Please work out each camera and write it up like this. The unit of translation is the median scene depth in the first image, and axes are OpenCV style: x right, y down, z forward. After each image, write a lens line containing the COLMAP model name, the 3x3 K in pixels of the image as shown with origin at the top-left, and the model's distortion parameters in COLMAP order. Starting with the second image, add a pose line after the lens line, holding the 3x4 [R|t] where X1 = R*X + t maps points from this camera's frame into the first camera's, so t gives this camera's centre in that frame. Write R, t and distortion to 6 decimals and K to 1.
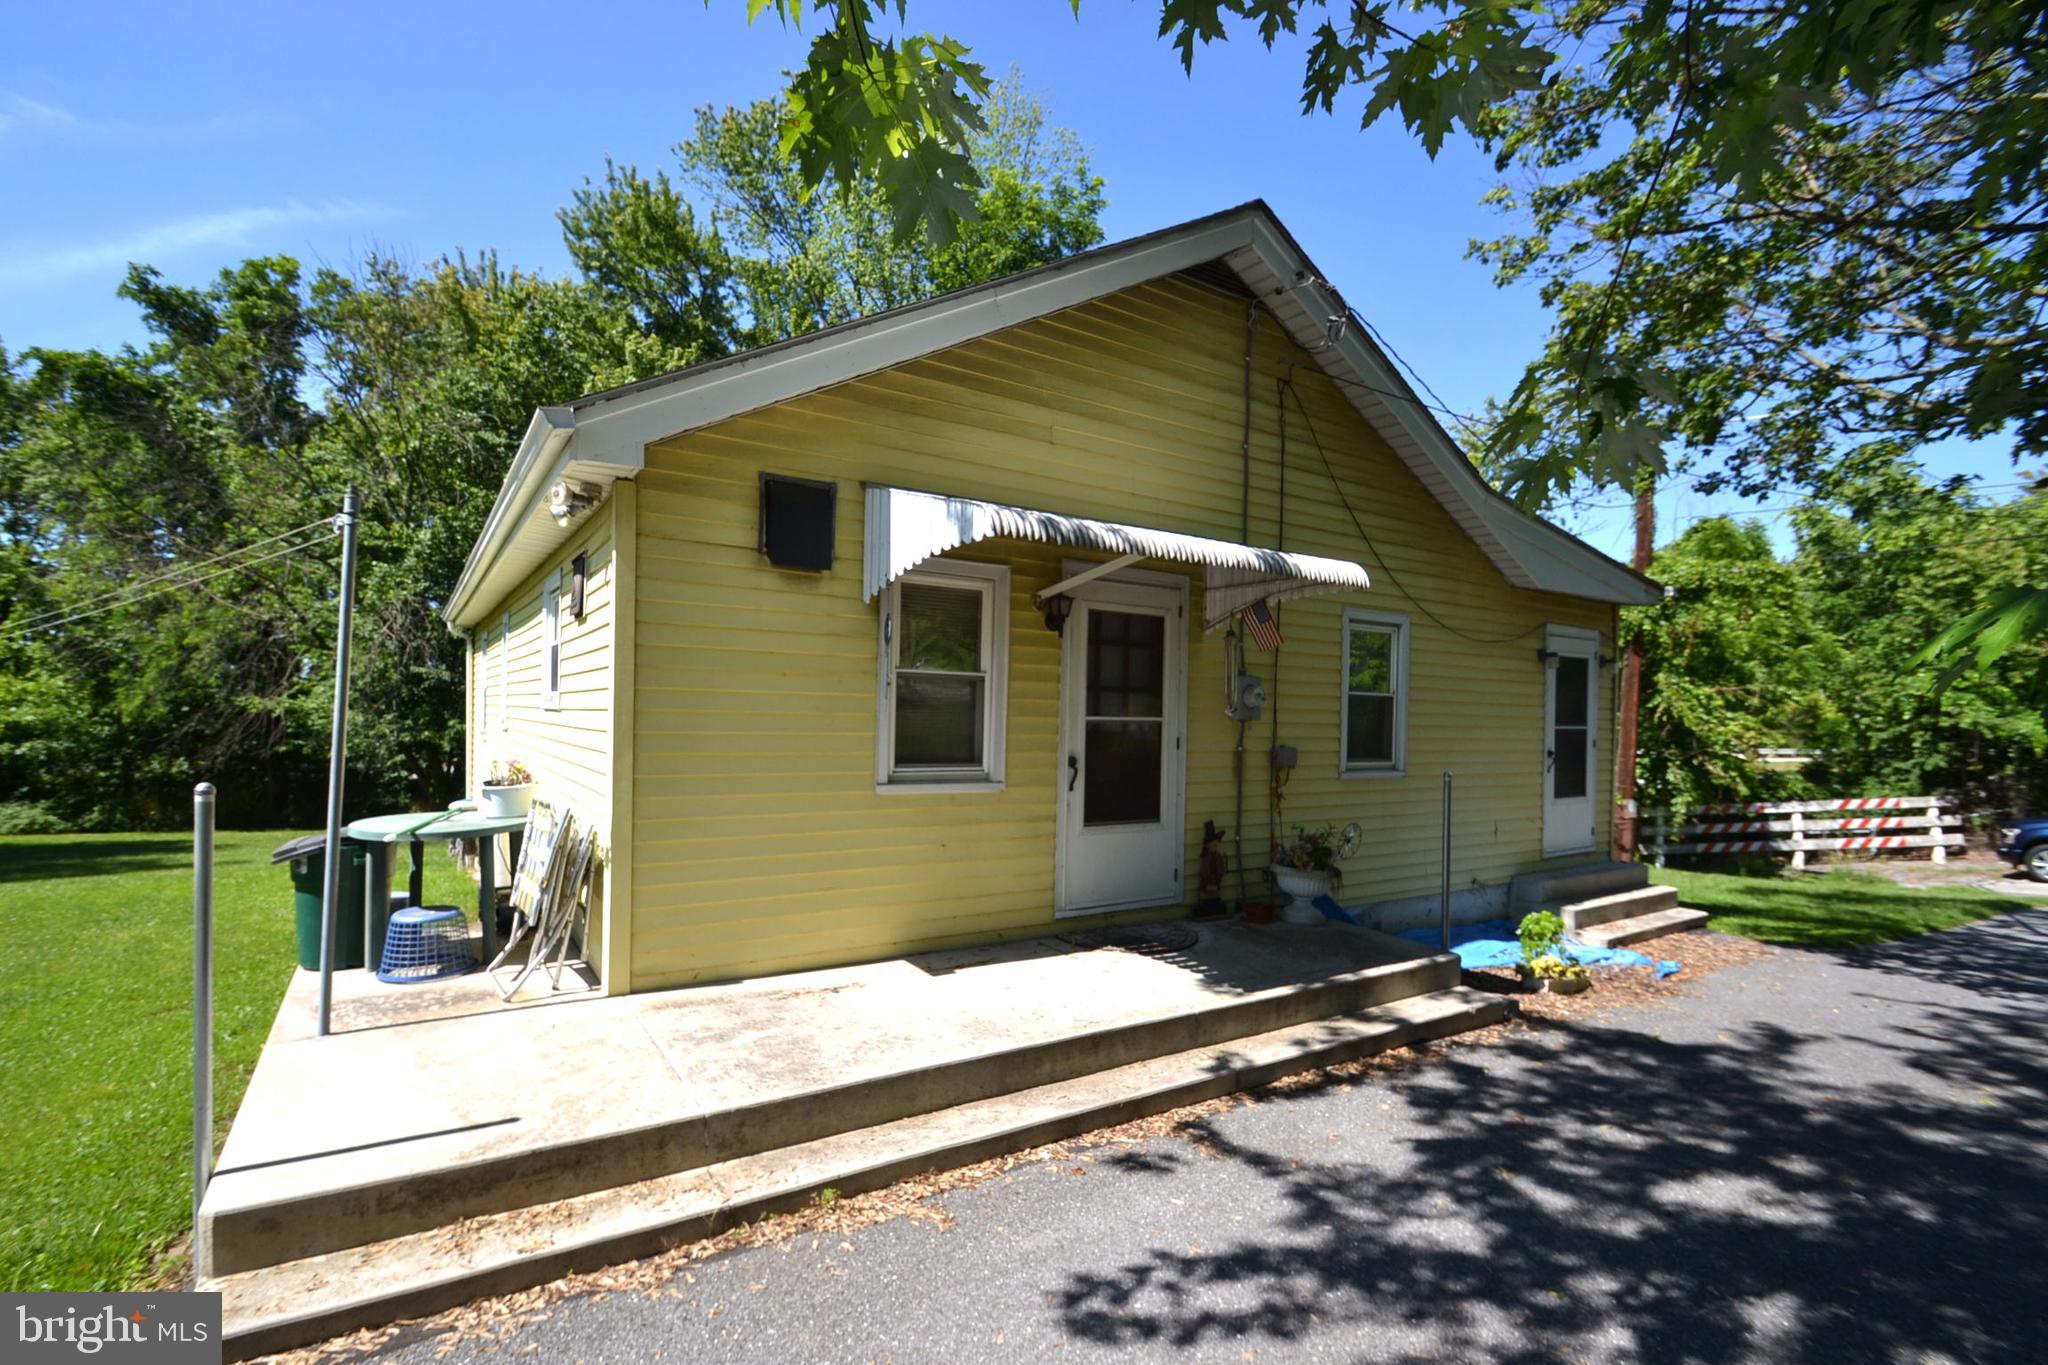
lens RADIAL K [[934.8, 0, 1017.6], [0, 934.8, 738.1], [0, 0, 1]] dist [0.022568, -0.017264]
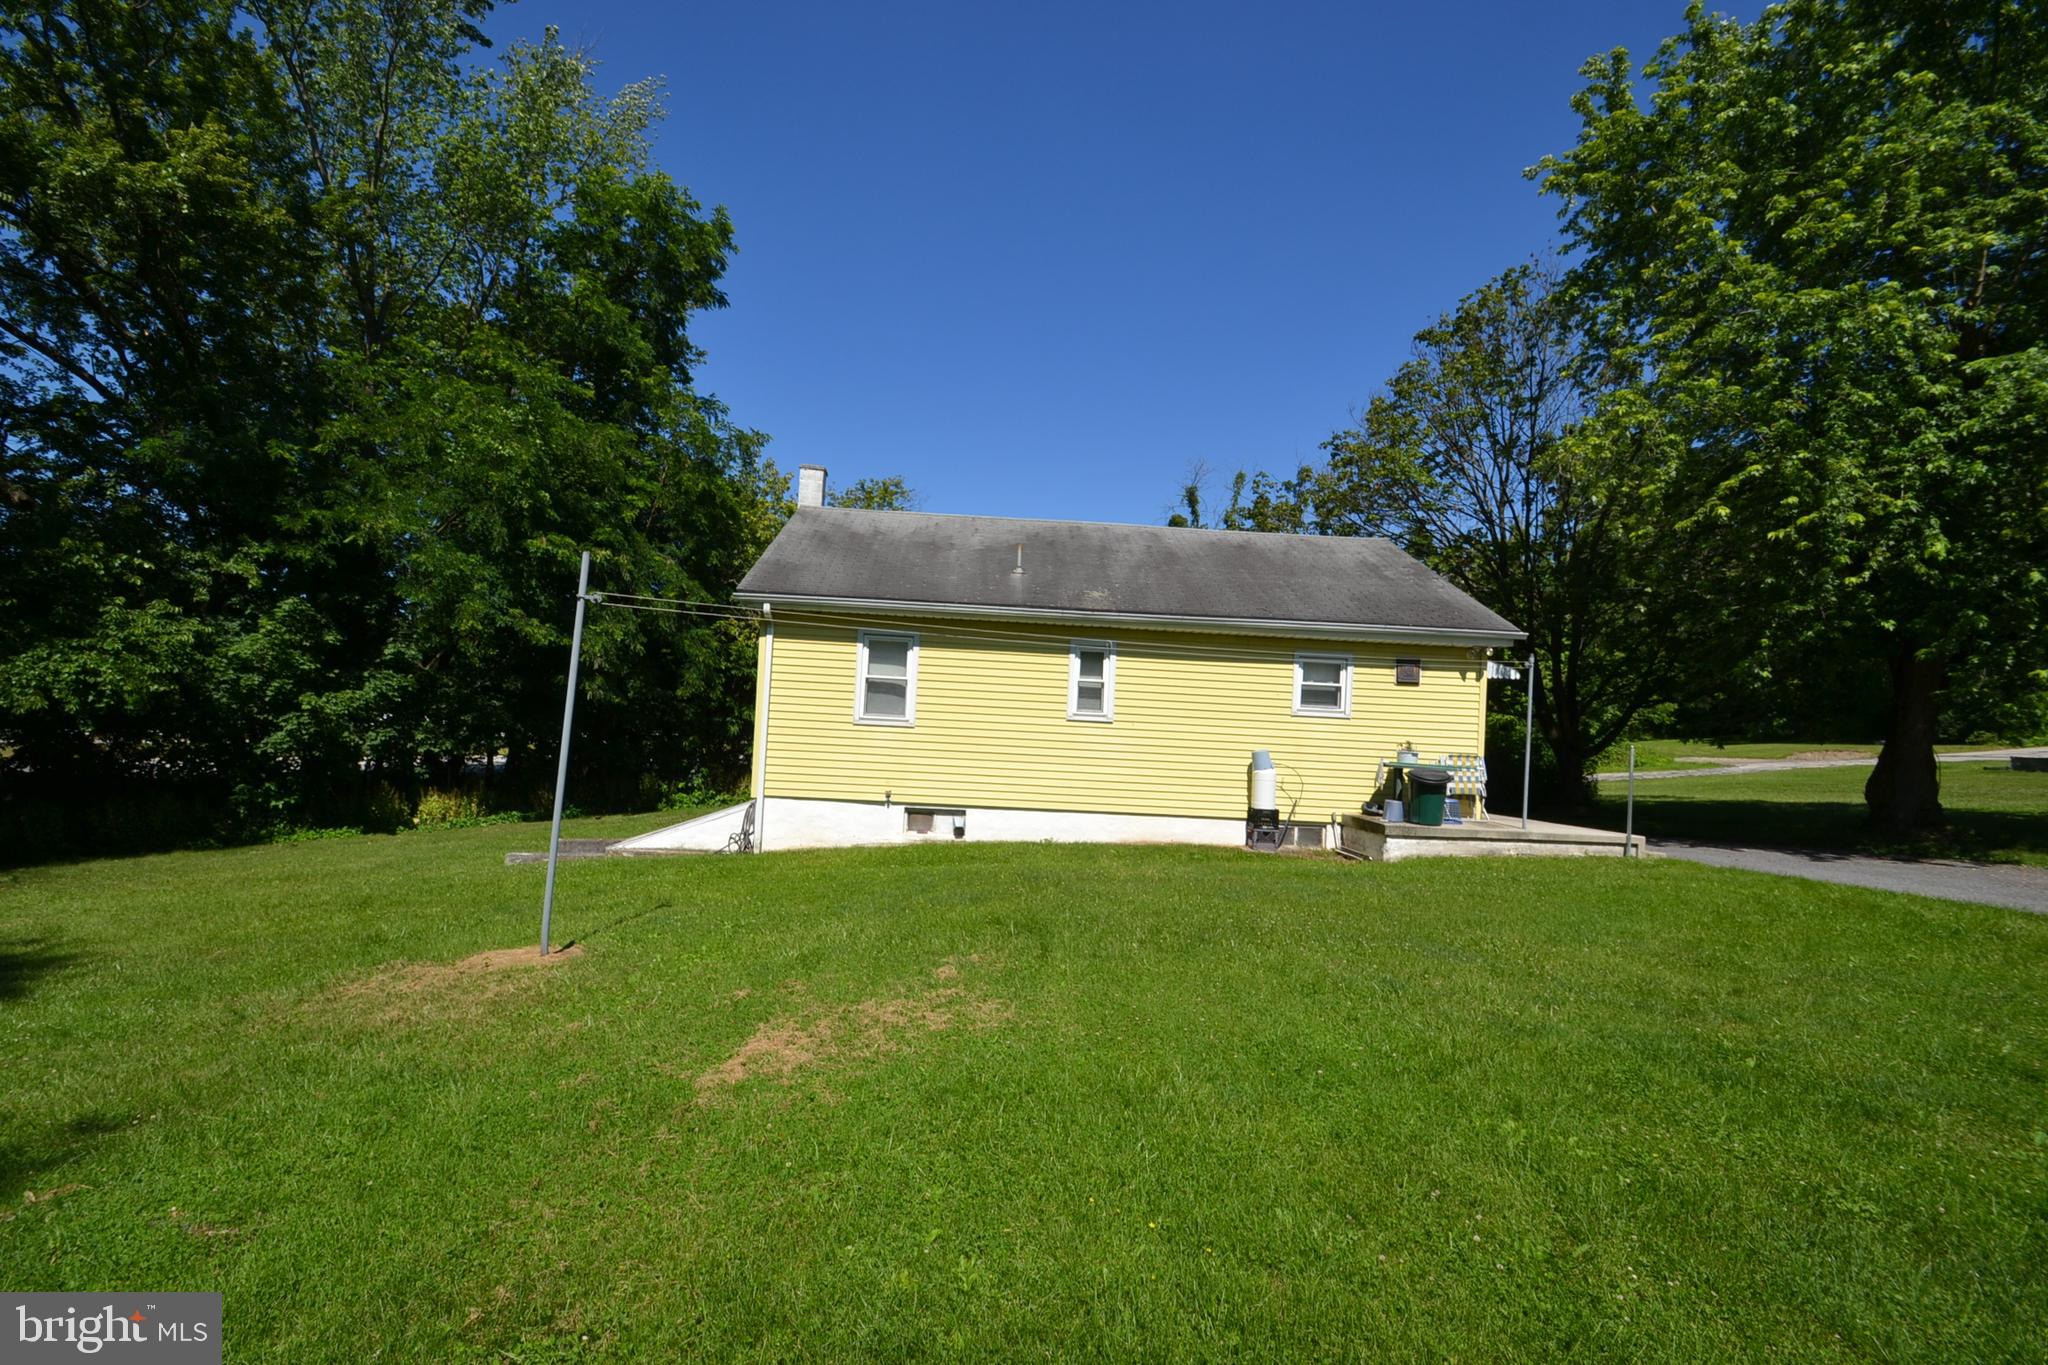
lens RADIAL K [[909.6, 0, 991.6], [0, 909.6, 715.1], [0, 0, 1]] dist [0.012810, -0.016931]
pose [[0.498796, 0.023553, 0.866399, -0.738593], [-0.016854, 0.999705, -0.017474, 0.003735], [-0.866556, -0.005886, 0.499046, 0.177571]]
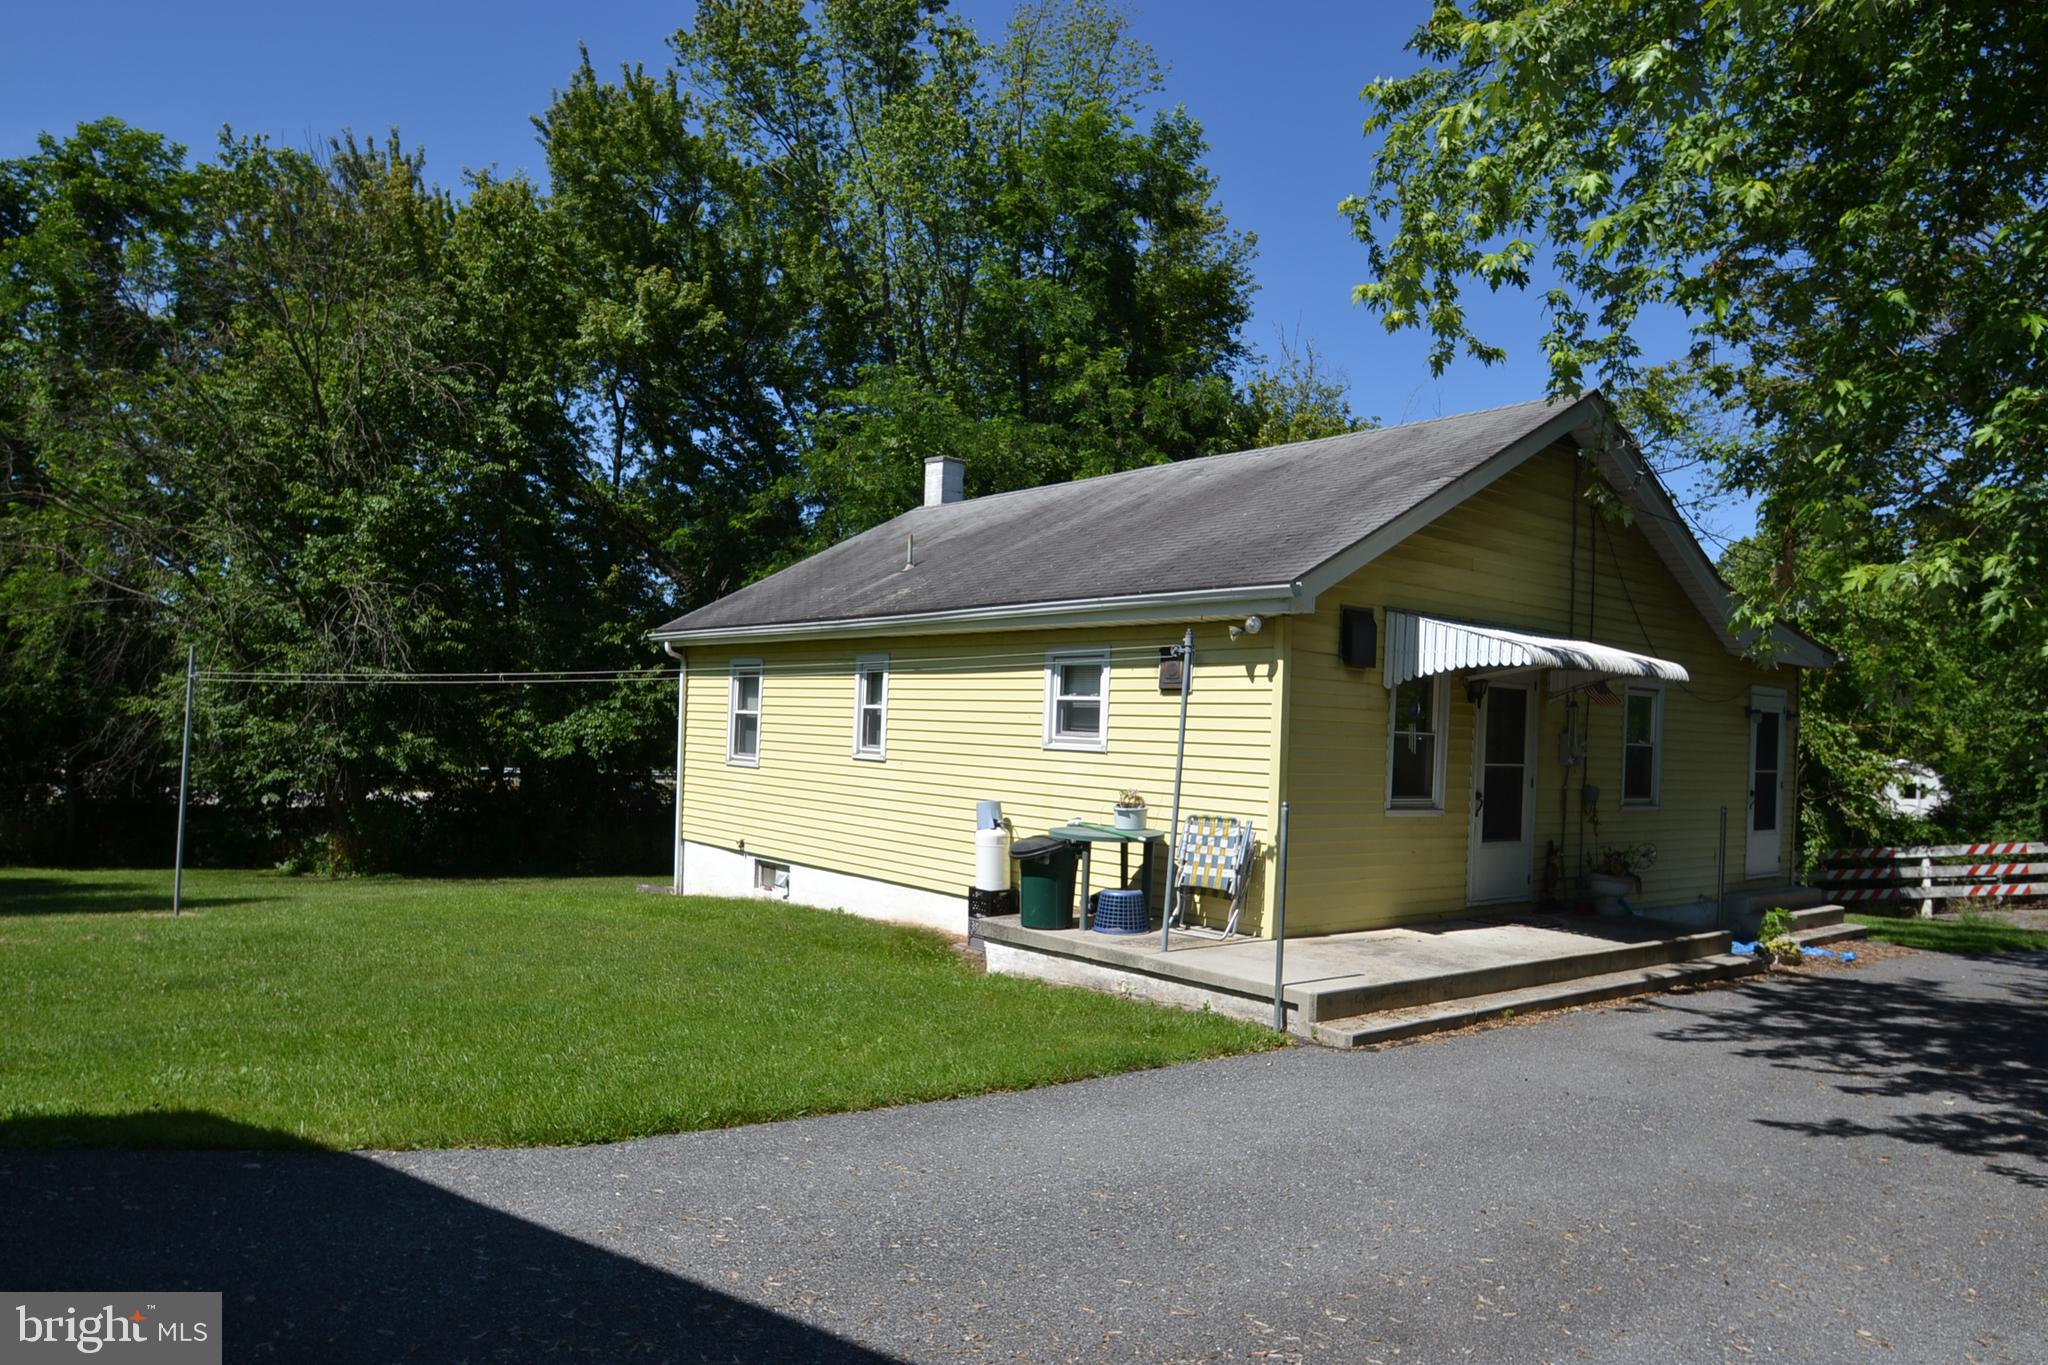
lens RADIAL K [[1364.8, 0, 1028.9], [0, 1364.8, 753.2], [0, 0, 1]] dist [-0.002213, -0.002073]
pose [[0.993171, 0.016569, 0.115483, -0.221554], [-0.016161, 0.999859, -0.004475, -0.004838], [-0.115541, 0.002578, 0.993299, -0.248965]]
